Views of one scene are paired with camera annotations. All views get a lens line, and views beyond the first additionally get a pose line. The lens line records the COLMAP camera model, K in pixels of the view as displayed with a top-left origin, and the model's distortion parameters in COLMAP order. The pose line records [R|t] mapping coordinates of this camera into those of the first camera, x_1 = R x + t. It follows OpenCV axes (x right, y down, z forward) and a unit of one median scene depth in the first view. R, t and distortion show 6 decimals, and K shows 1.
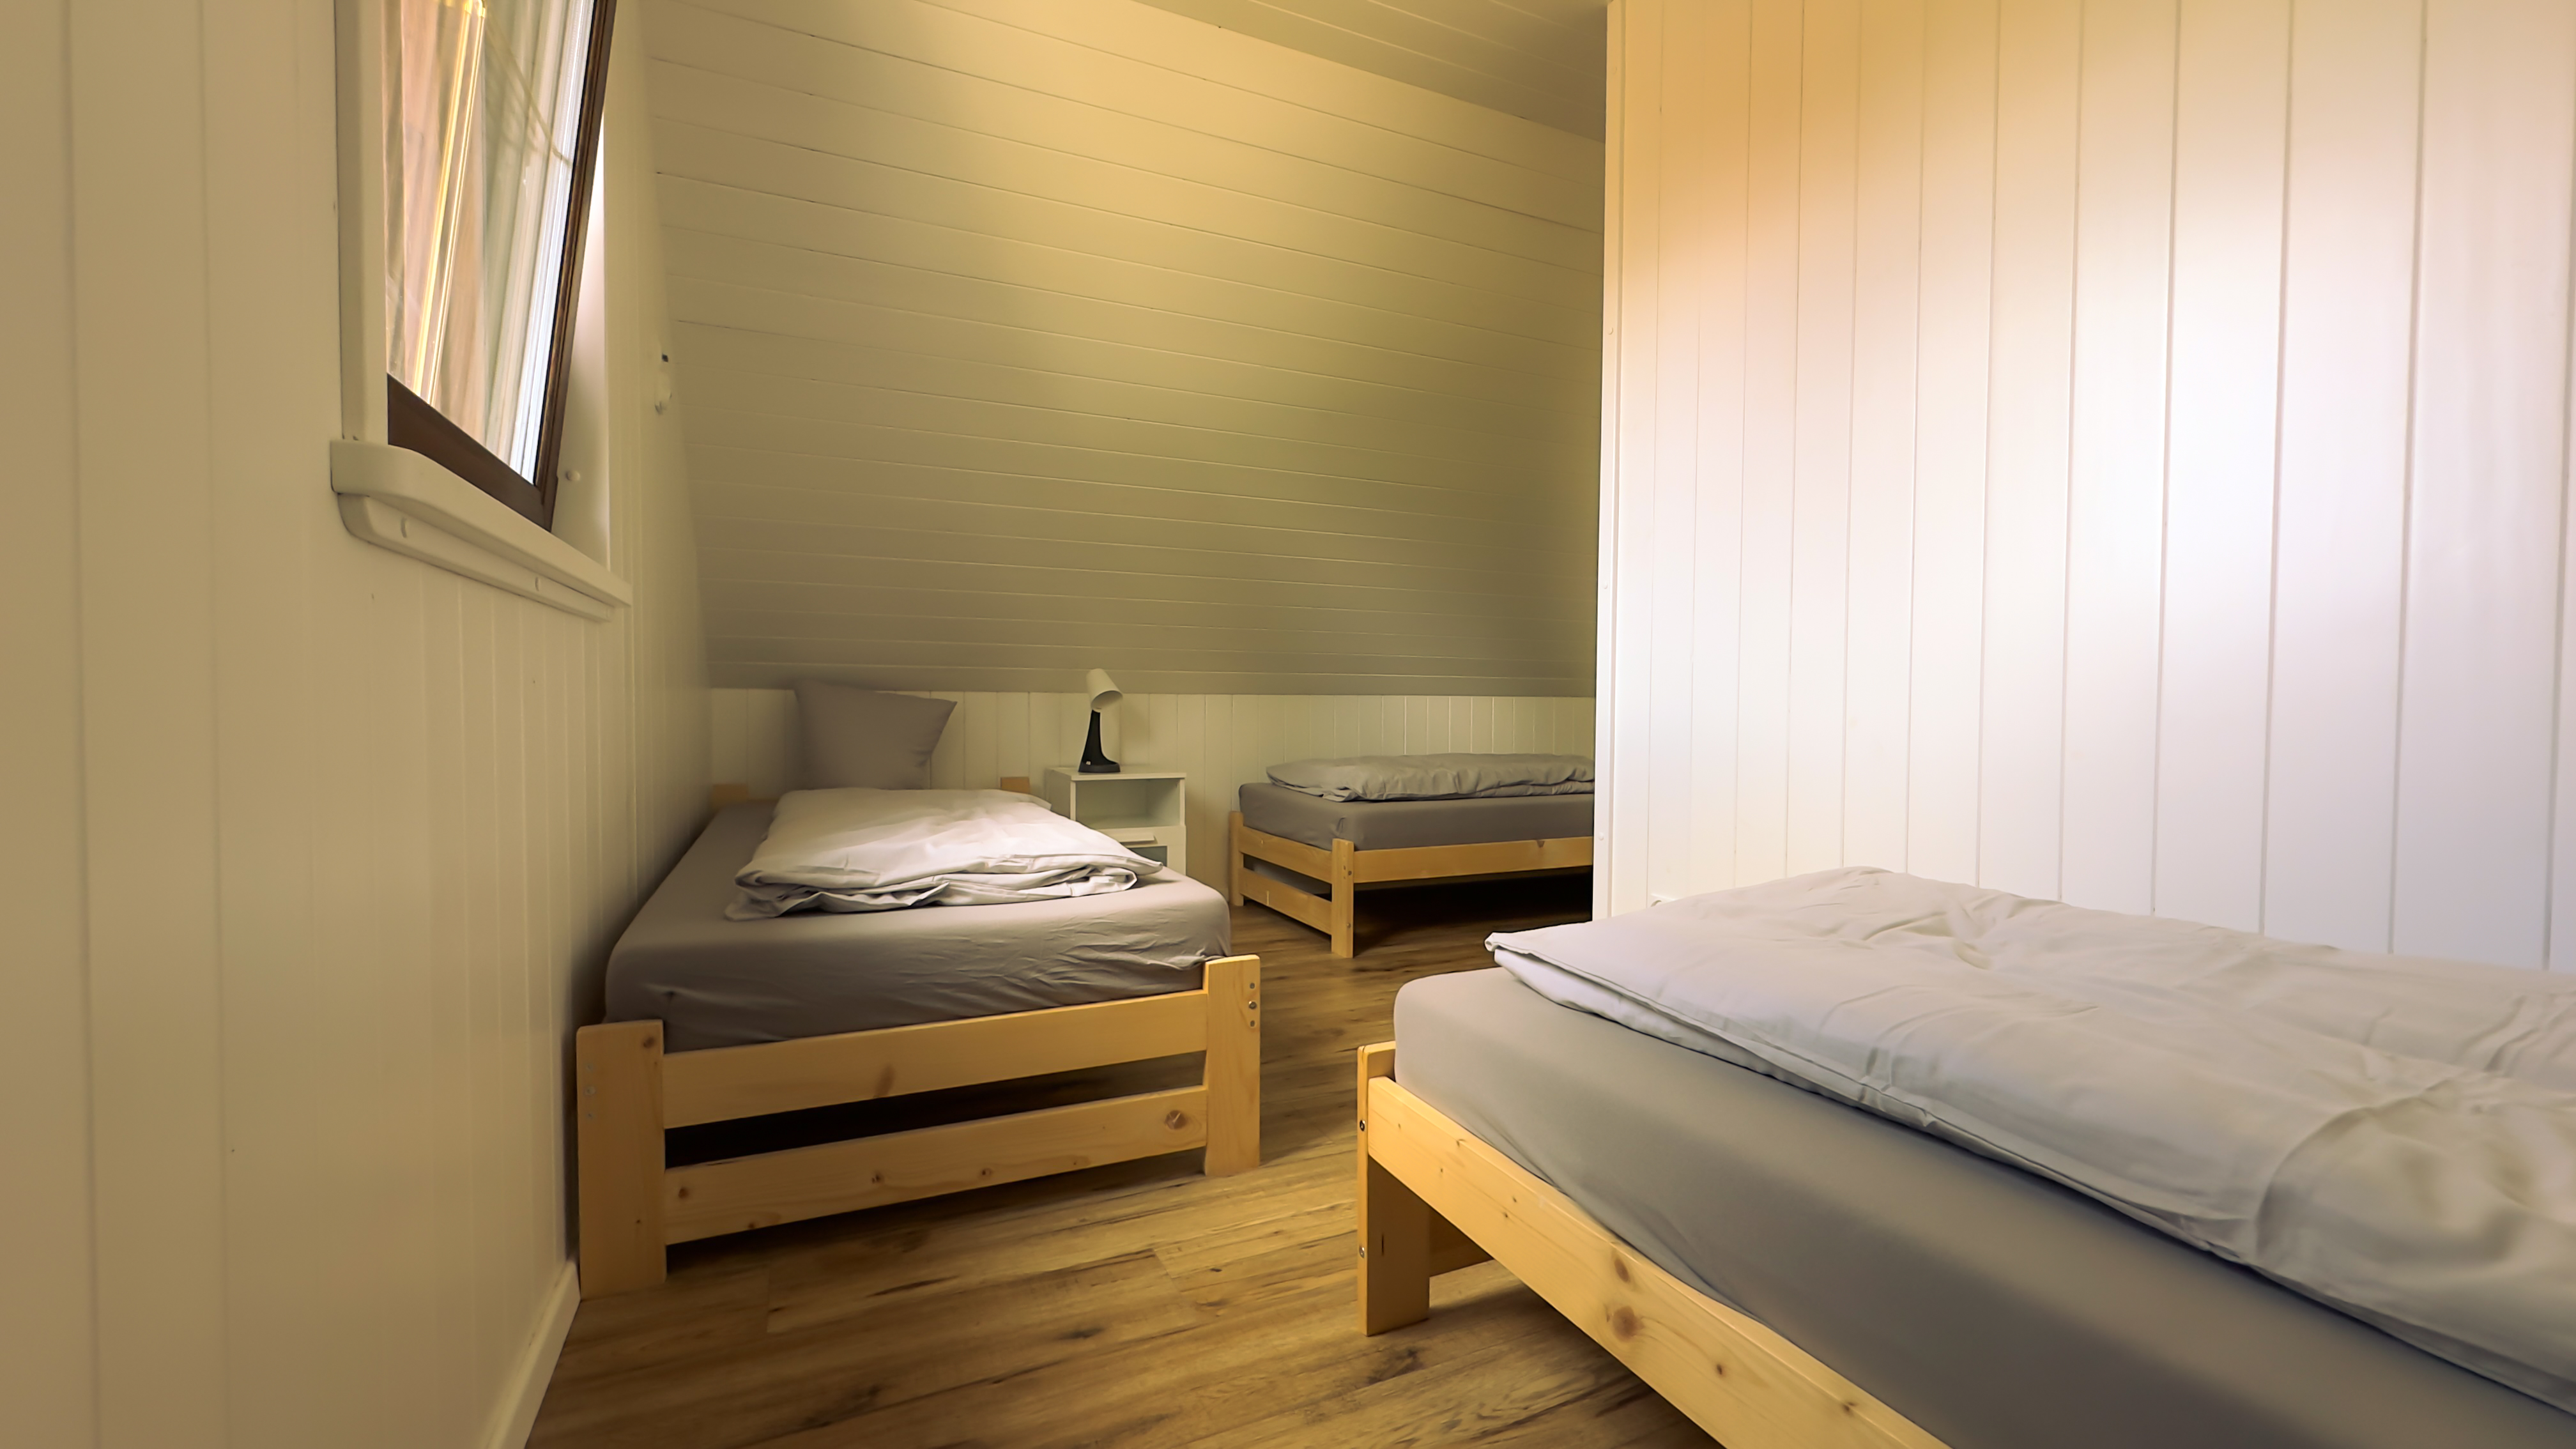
lens RADIAL K [[1027.7, 0, 1280.6], [0, 1027.7, 722.5], [0, 0, 1]] dist [-0.000519, -0.000315]
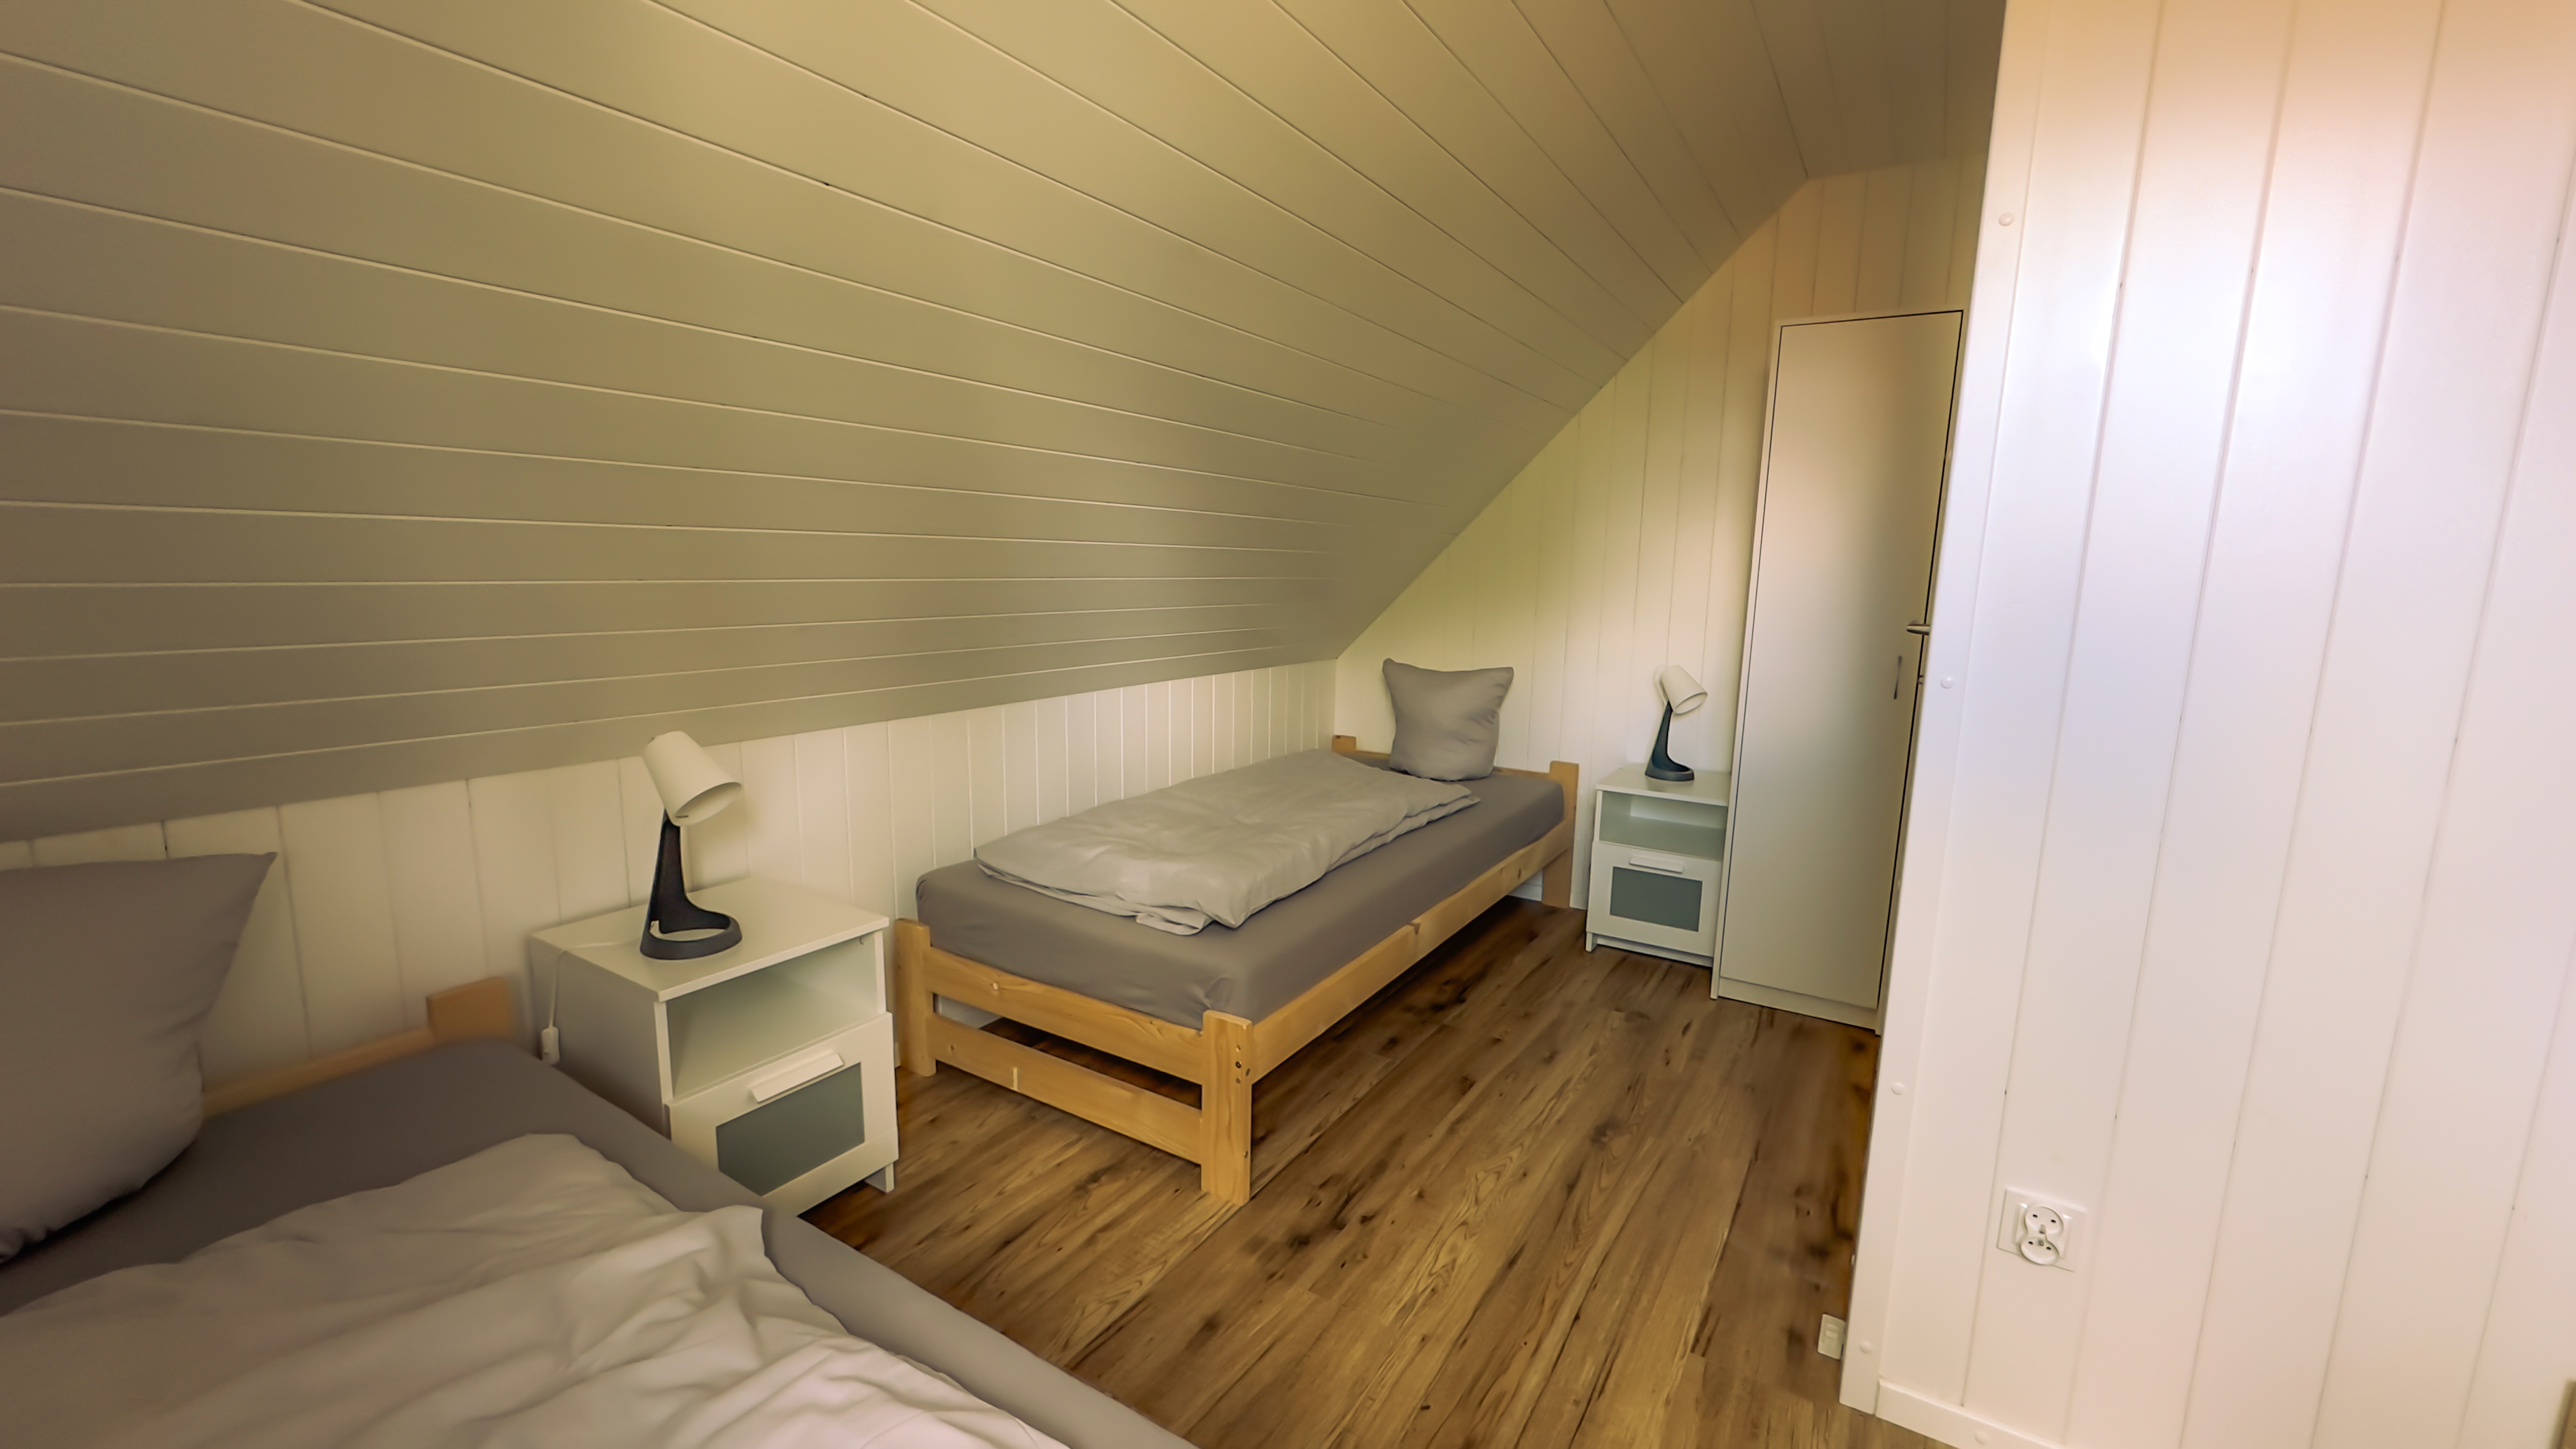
lens RADIAL K [[1027.7, 0, 1297.5], [0, 1027.7, 721.3], [0, 0, 1]] dist [-0.000519, -0.000315]
pose [[0.828119, -0.069721, 0.556199, -0.201510], [-0.006869, 0.990898, 0.134439, -0.119727], [-0.560510, -0.115152, 0.820103, 0.463948]]
